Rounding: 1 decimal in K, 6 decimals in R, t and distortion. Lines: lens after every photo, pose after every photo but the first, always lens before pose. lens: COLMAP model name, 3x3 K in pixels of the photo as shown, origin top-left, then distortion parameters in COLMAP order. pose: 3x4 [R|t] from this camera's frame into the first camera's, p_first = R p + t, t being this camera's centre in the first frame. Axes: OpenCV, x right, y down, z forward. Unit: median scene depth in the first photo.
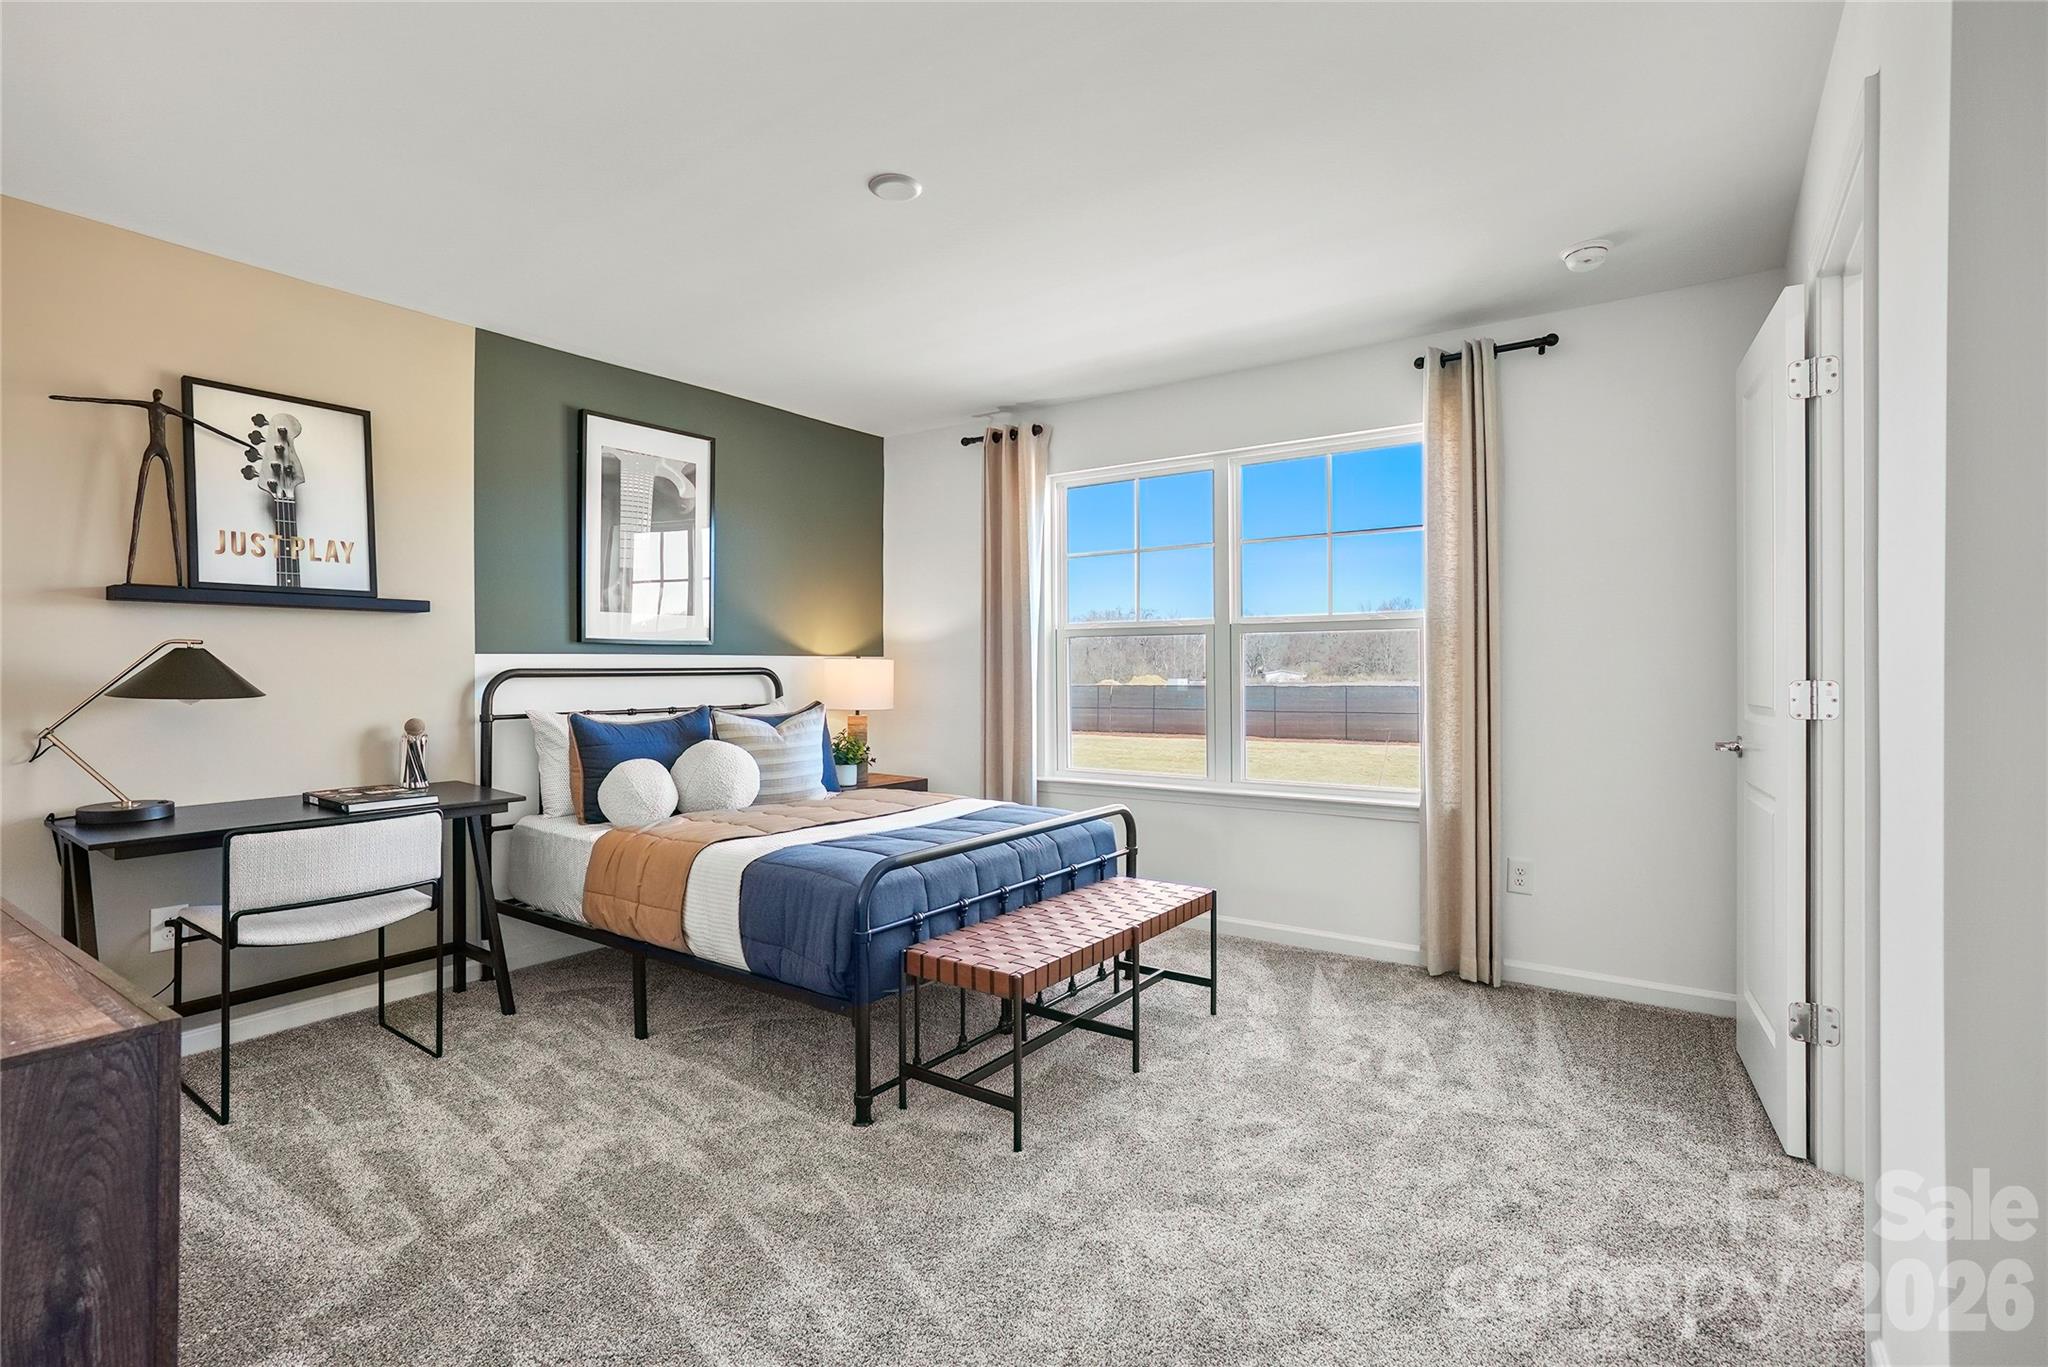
lens RADIAL K [[949.3, 0, 1020.4], [0, 949.3, 659.2], [0, 0, 1]] dist [-0.036654, 0.018560]
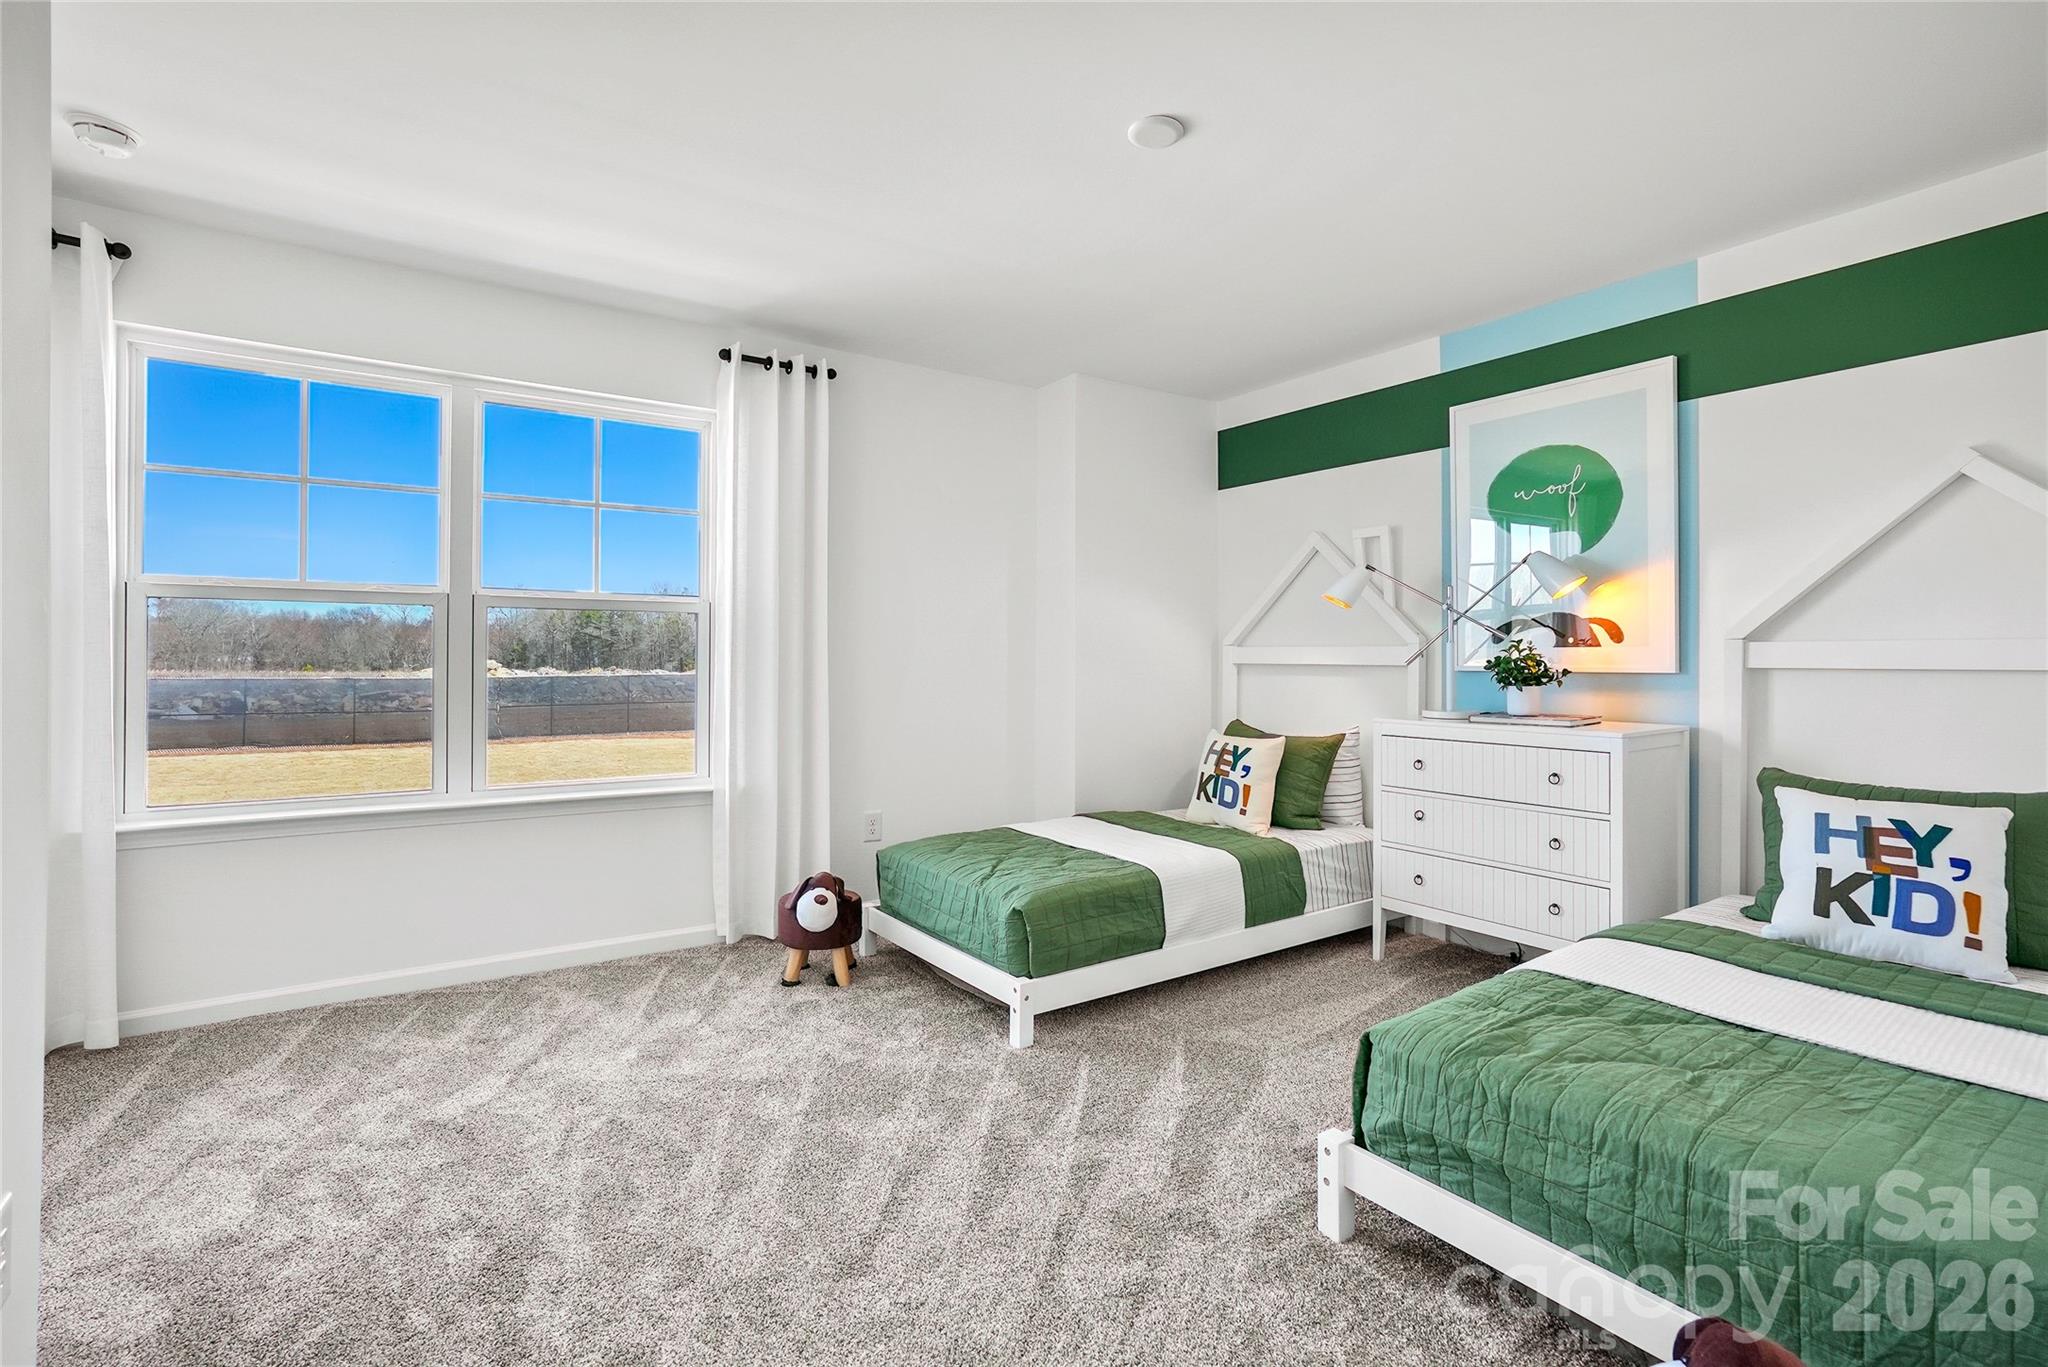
lens RADIAL K [[949.3, 0, 1020.4], [0, 949.3, 659.2], [0, 0, 1]] dist [-0.036654, 0.018560]
pose [[0.338809, -0.012971, 0.940766, -0.362974], [-0.010905, 0.999784, 0.017712, -0.006416], [-0.940792, -0.016259, 0.338594, 0.296302]]
